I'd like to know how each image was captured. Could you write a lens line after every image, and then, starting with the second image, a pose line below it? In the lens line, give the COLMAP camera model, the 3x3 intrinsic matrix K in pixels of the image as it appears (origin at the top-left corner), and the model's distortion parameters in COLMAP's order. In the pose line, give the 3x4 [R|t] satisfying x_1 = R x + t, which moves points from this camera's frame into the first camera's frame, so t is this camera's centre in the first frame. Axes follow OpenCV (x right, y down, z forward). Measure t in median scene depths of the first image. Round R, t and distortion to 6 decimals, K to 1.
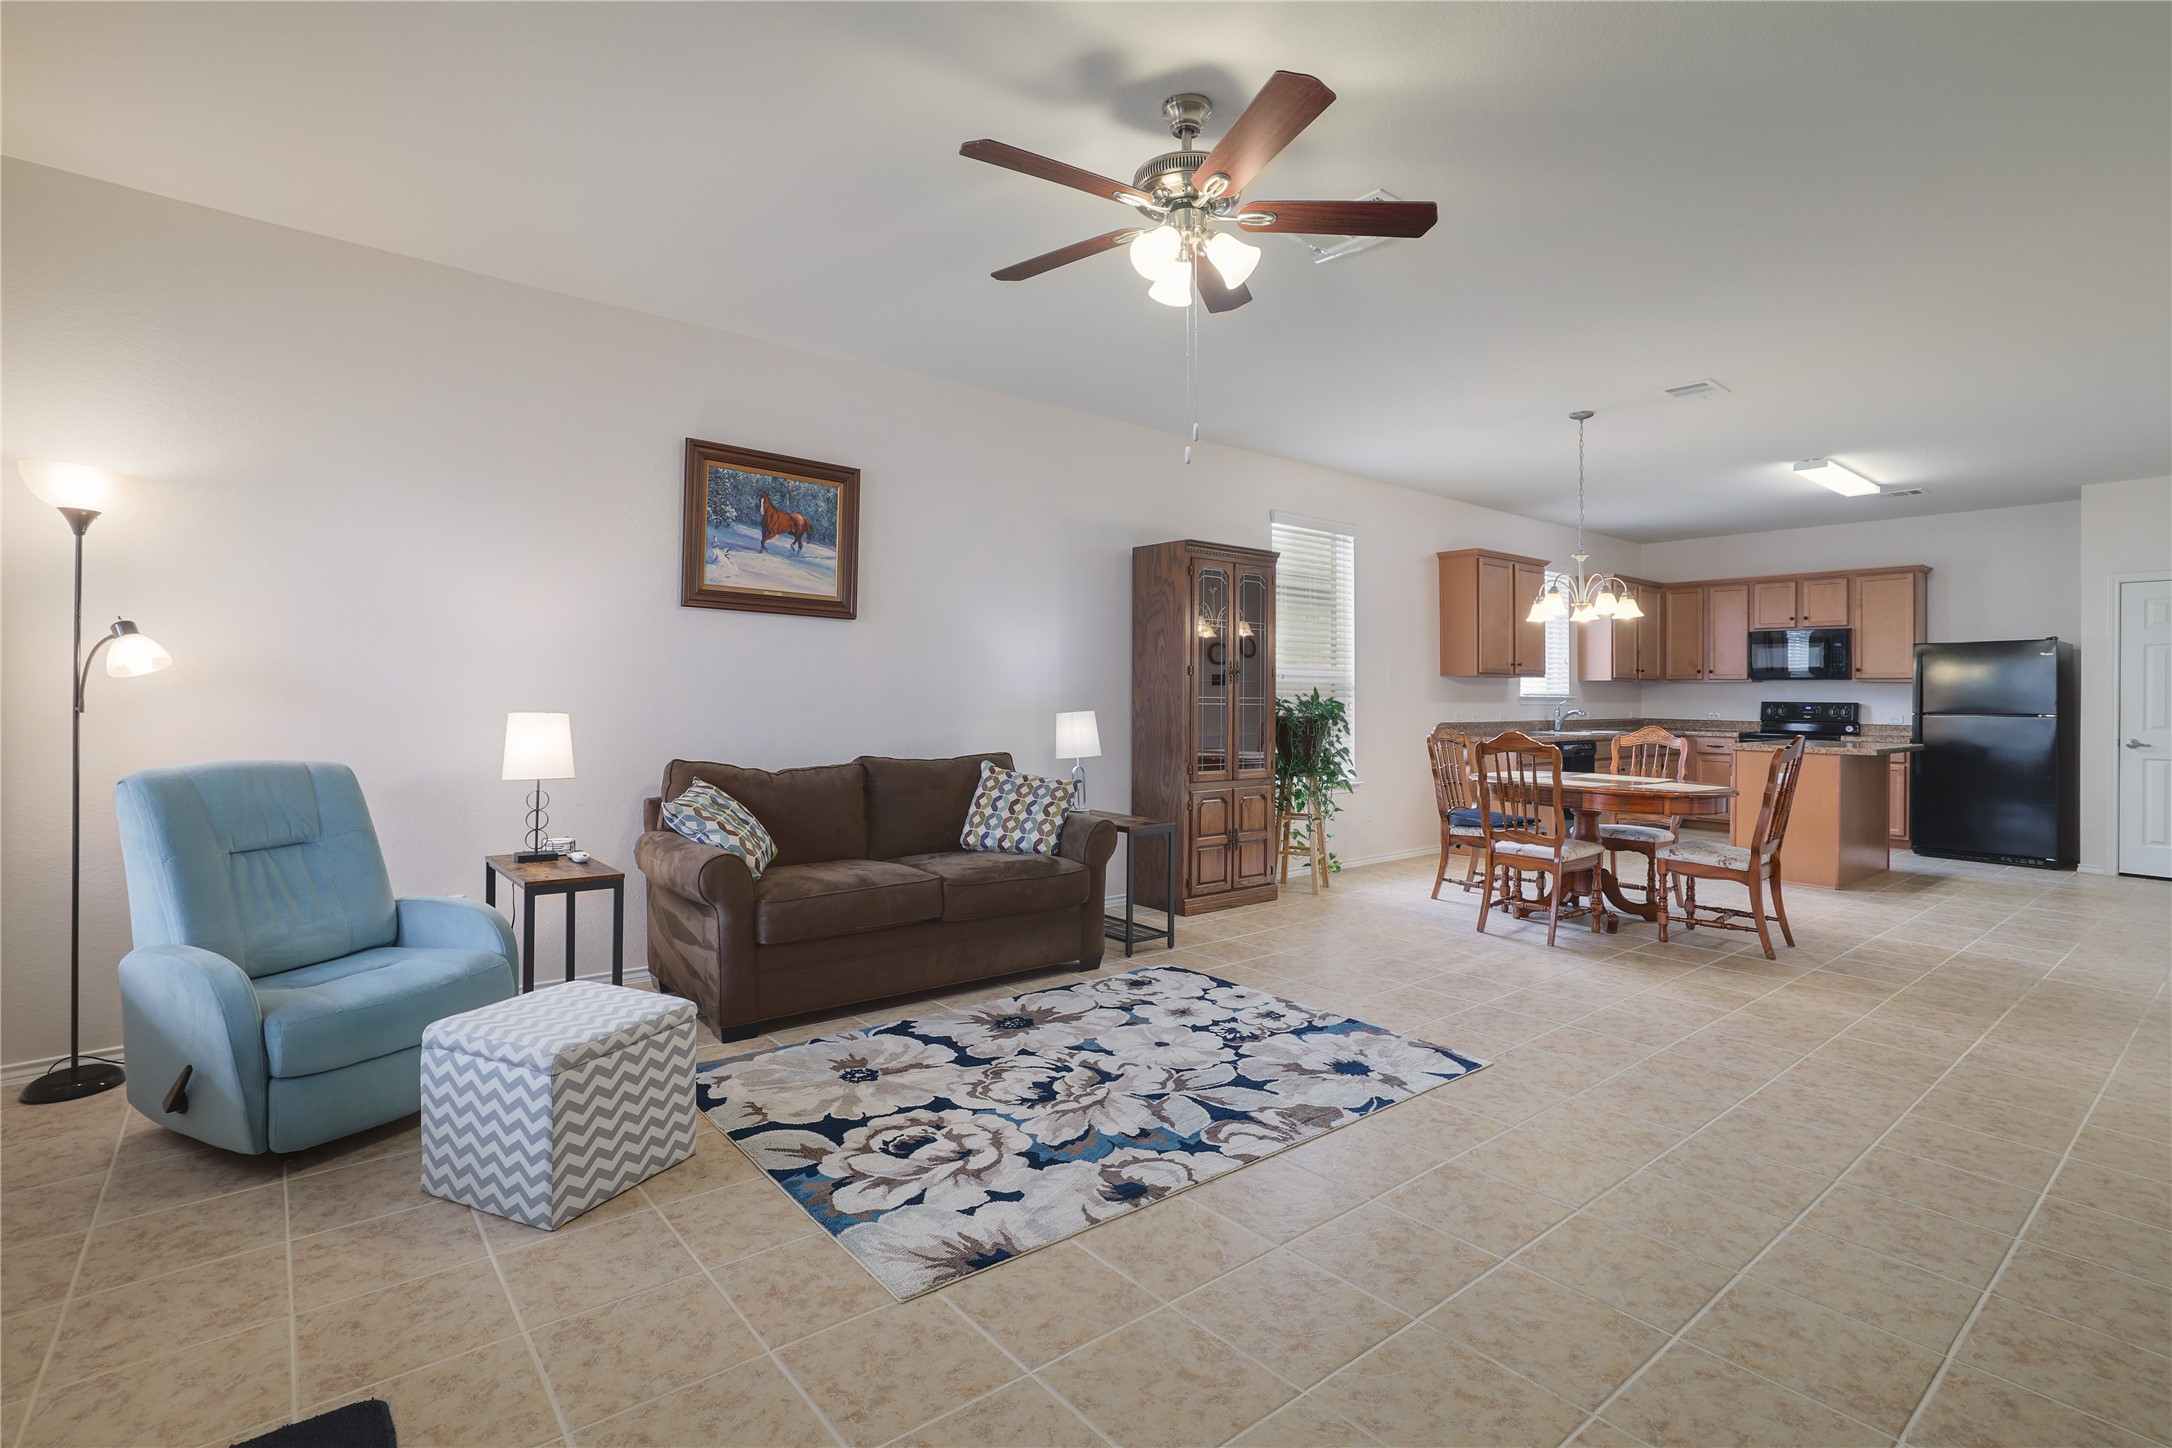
lens RADIAL K [[1018.7, 0, 1086.0], [0, 1018.7, 724.0], [0, 0, 1]] dist [-0.030625, 0.019707]
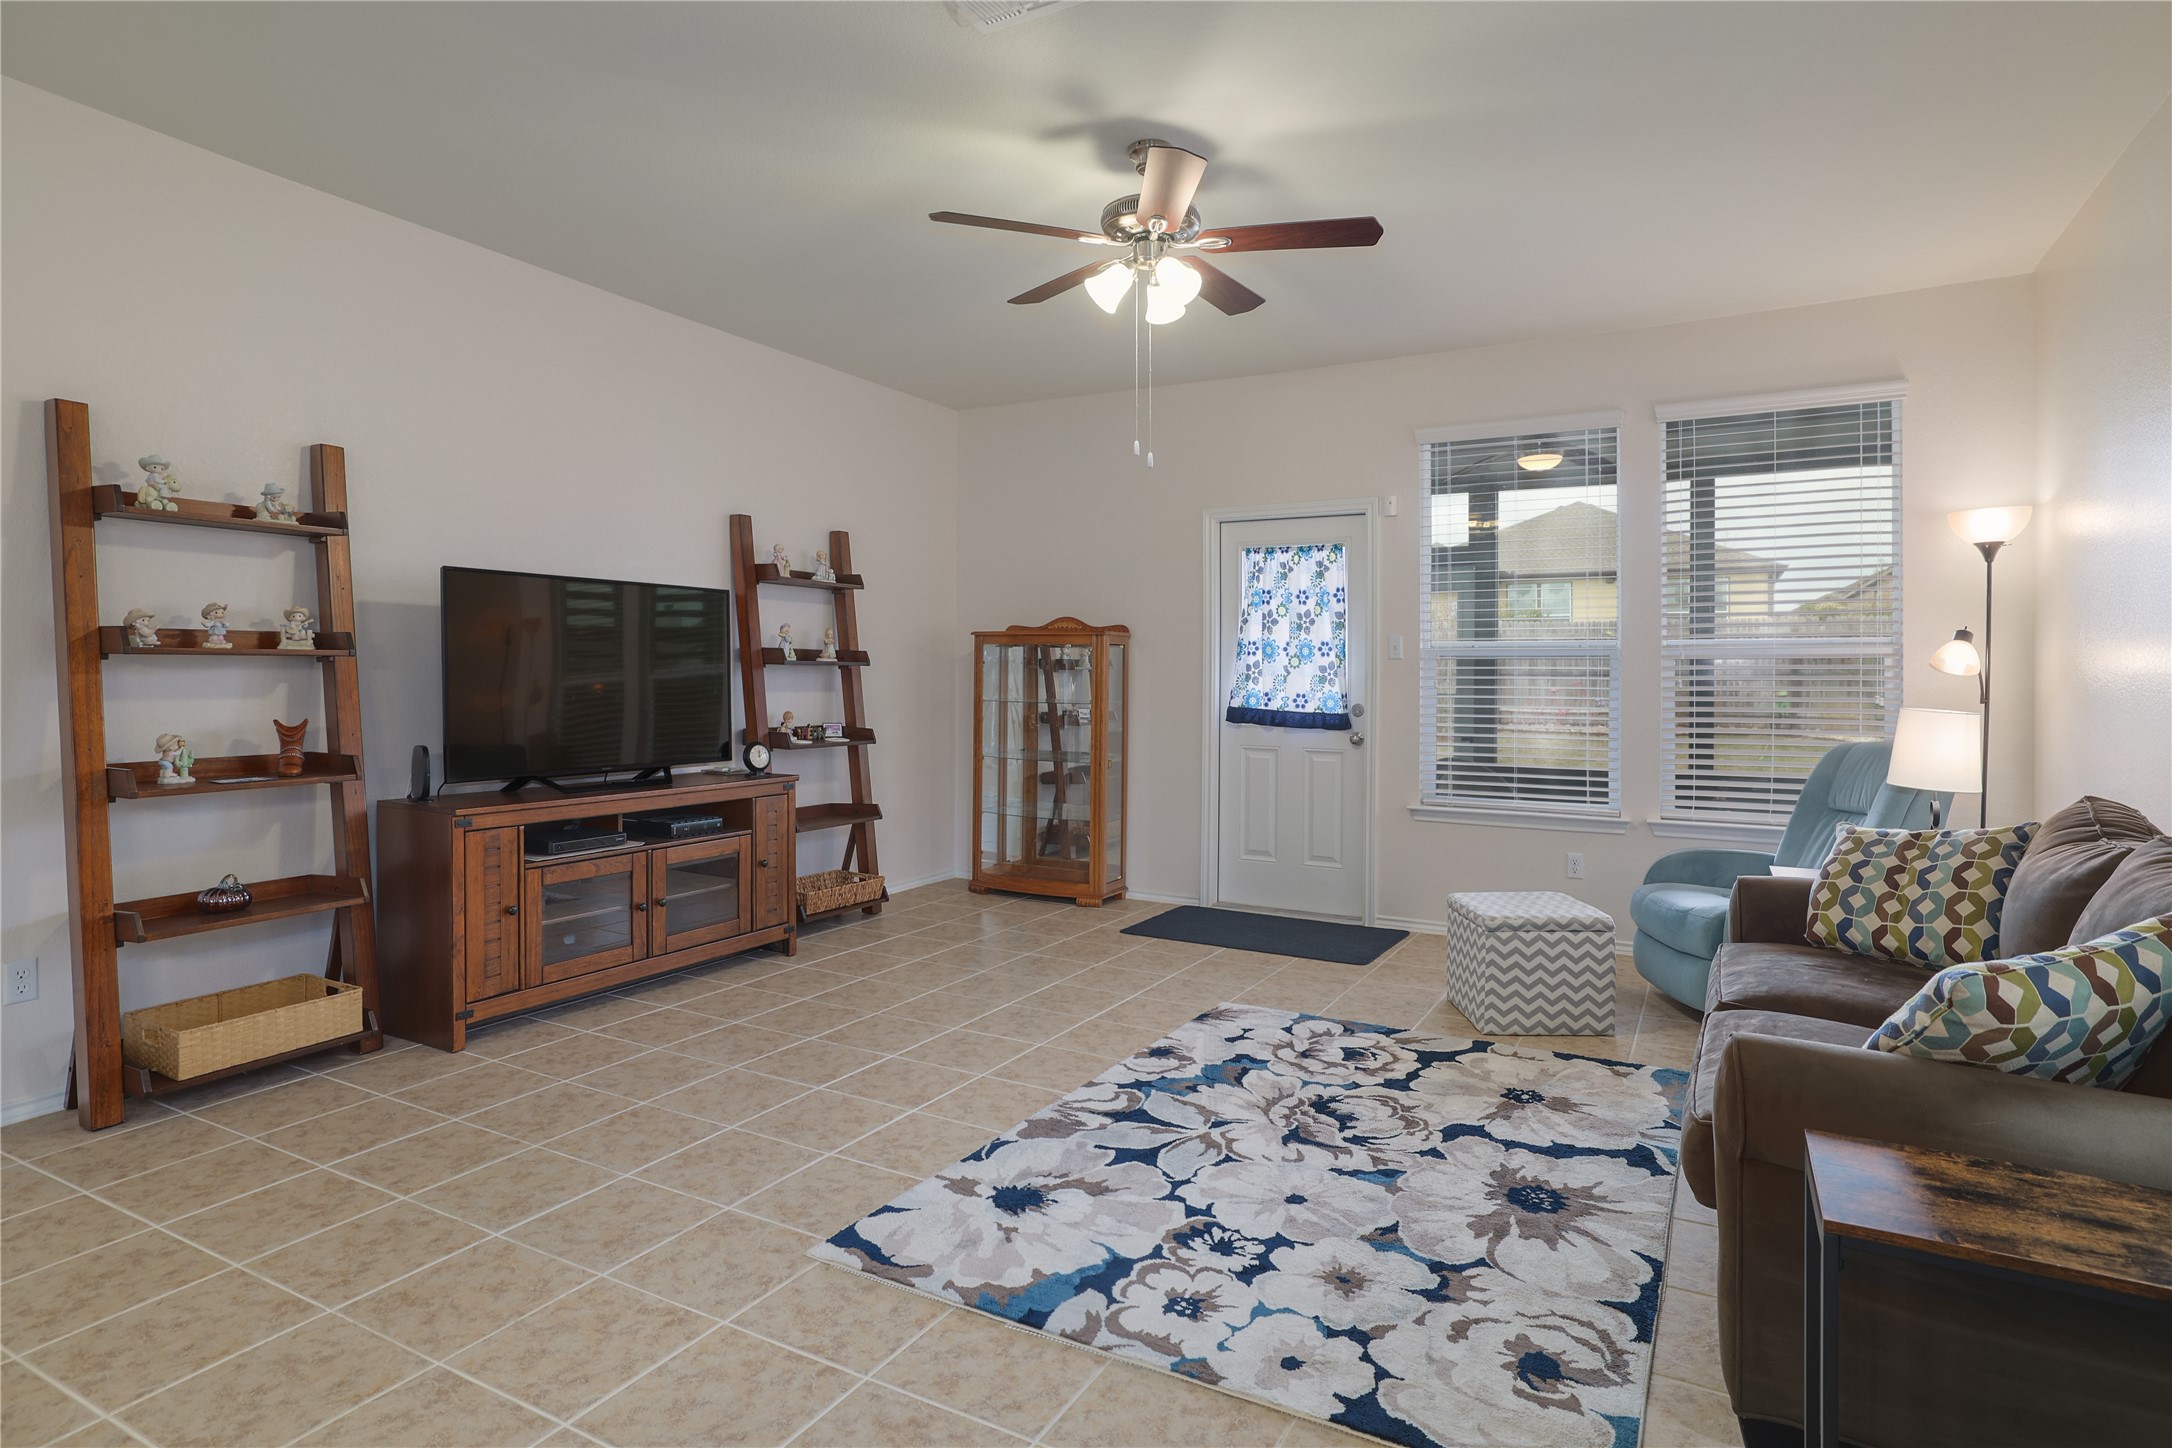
lens RADIAL K [[1147.7, 0, 1087.7], [0, 1147.7, 671.8], [0, 0, 1]] dist [0.001001, 0.001203]
pose [[-0.928154, -0.021213, -0.371592, 0.523884], [-0.029238, 0.999445, 0.015974, -0.042530], [0.371047, 0.025691, -0.928259, 1.757958]]
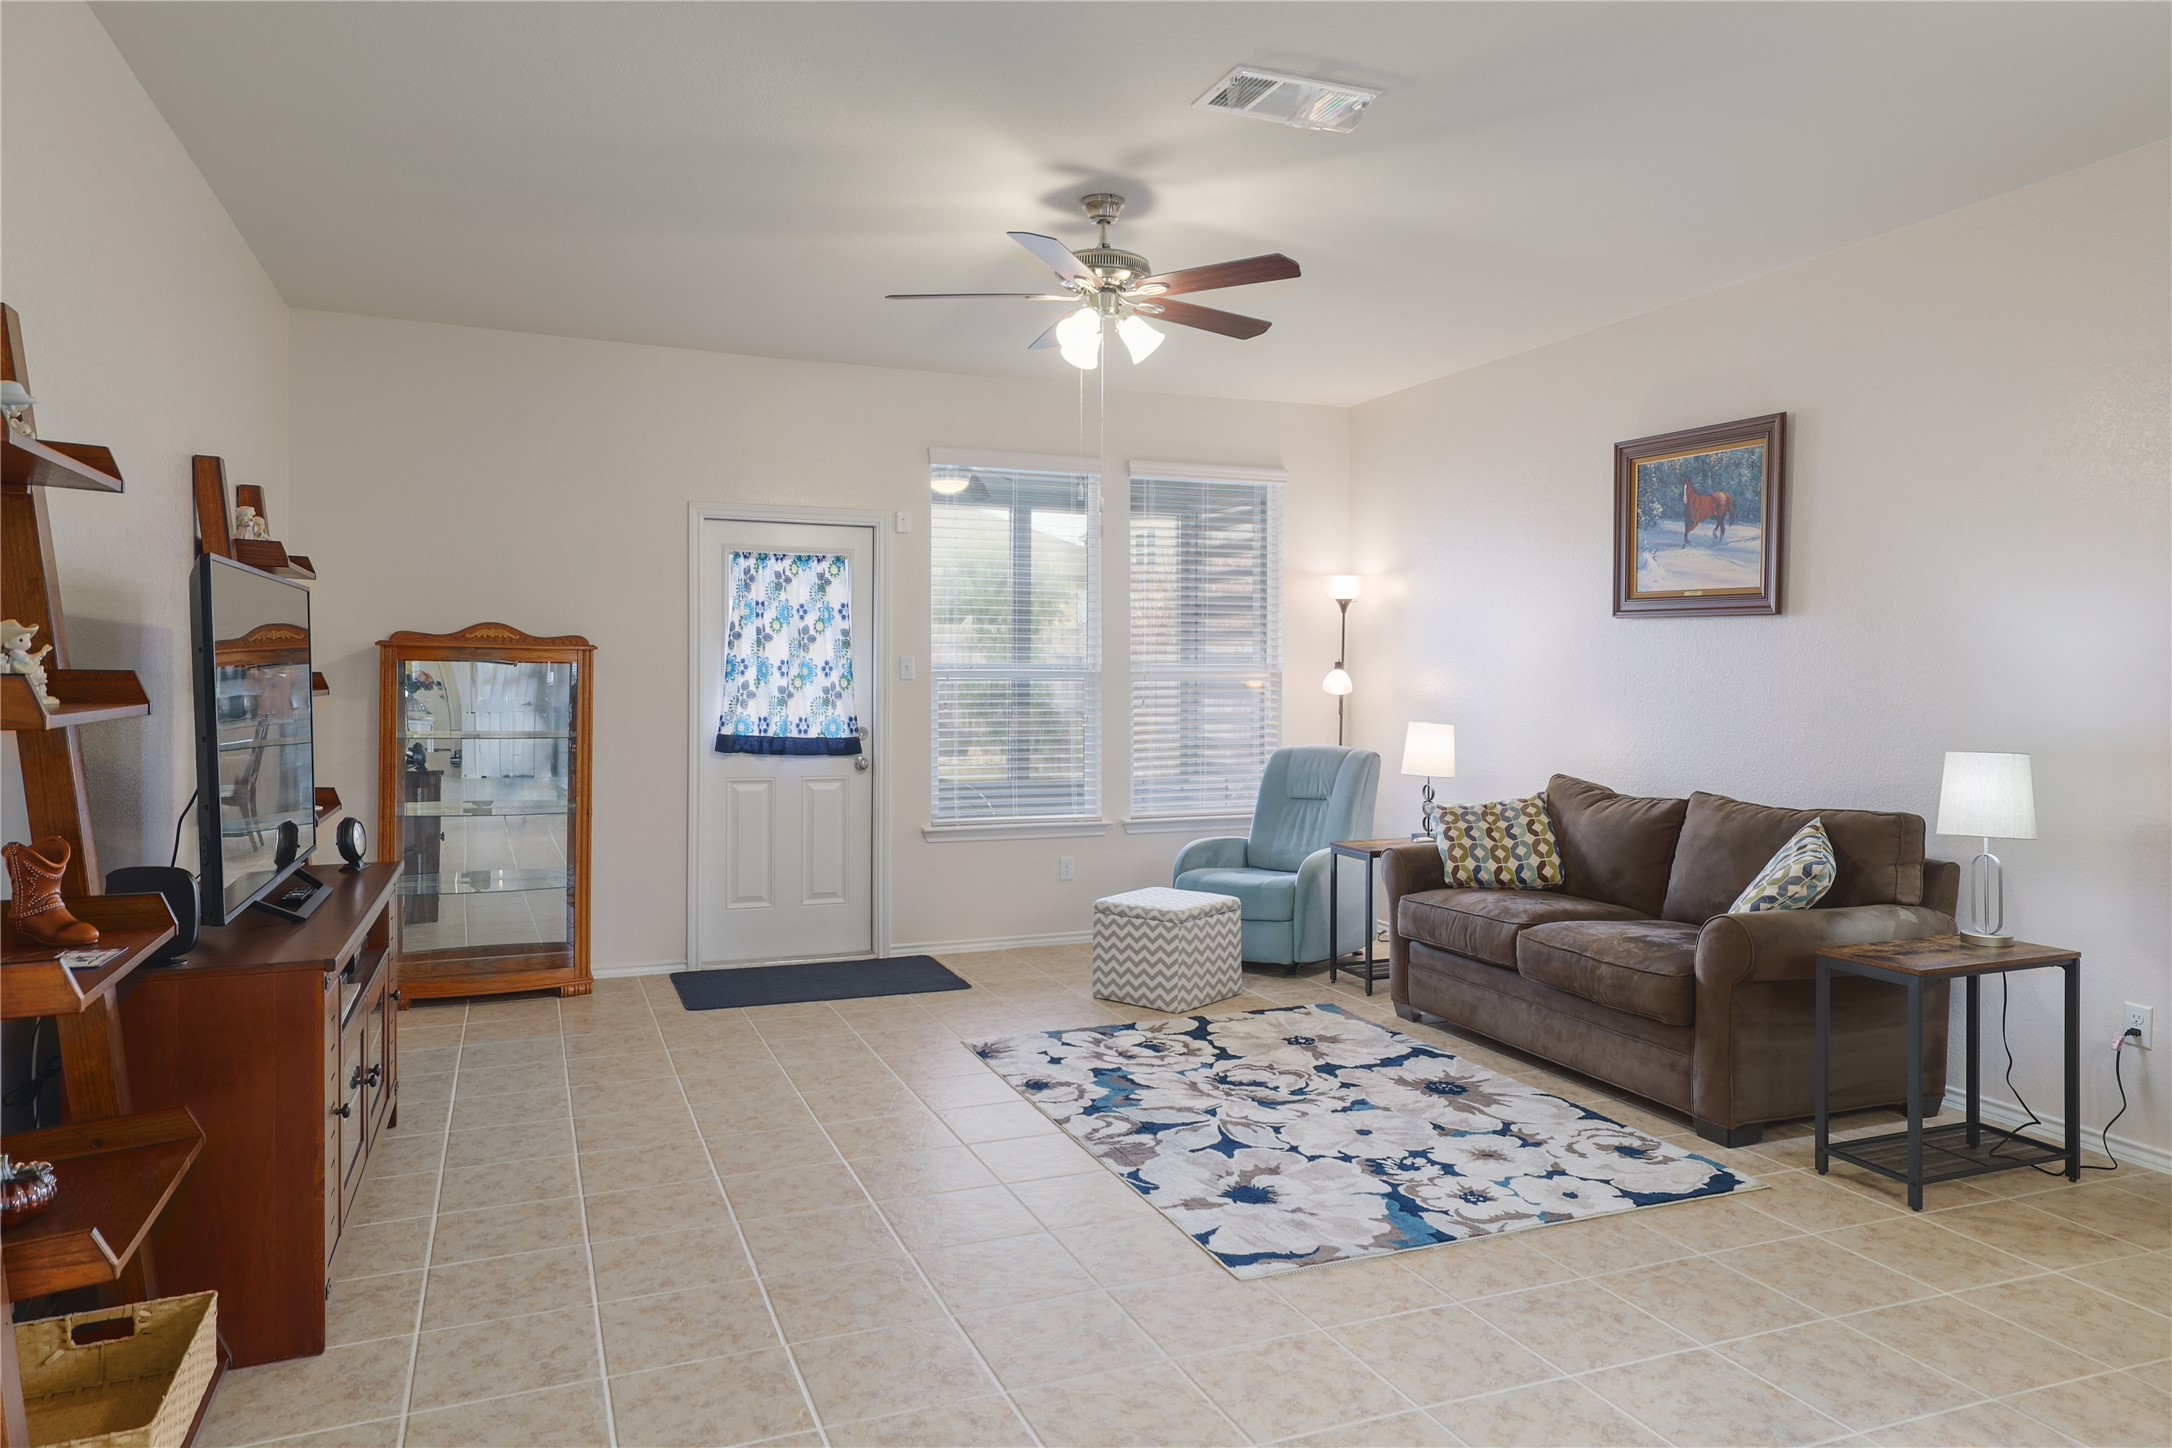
lens RADIAL K [[1414.7, 0, 1085.2], [0, 1414.7, 689.3], [0, 0, 1]] dist [0.036269, 0.001406]
pose [[-0.293884, -0.004141, -0.955832, 1.354783], [-0.030778, 0.999513, 0.005132, -0.052573], [0.955346, 0.030927, -0.293868, 1.193119]]
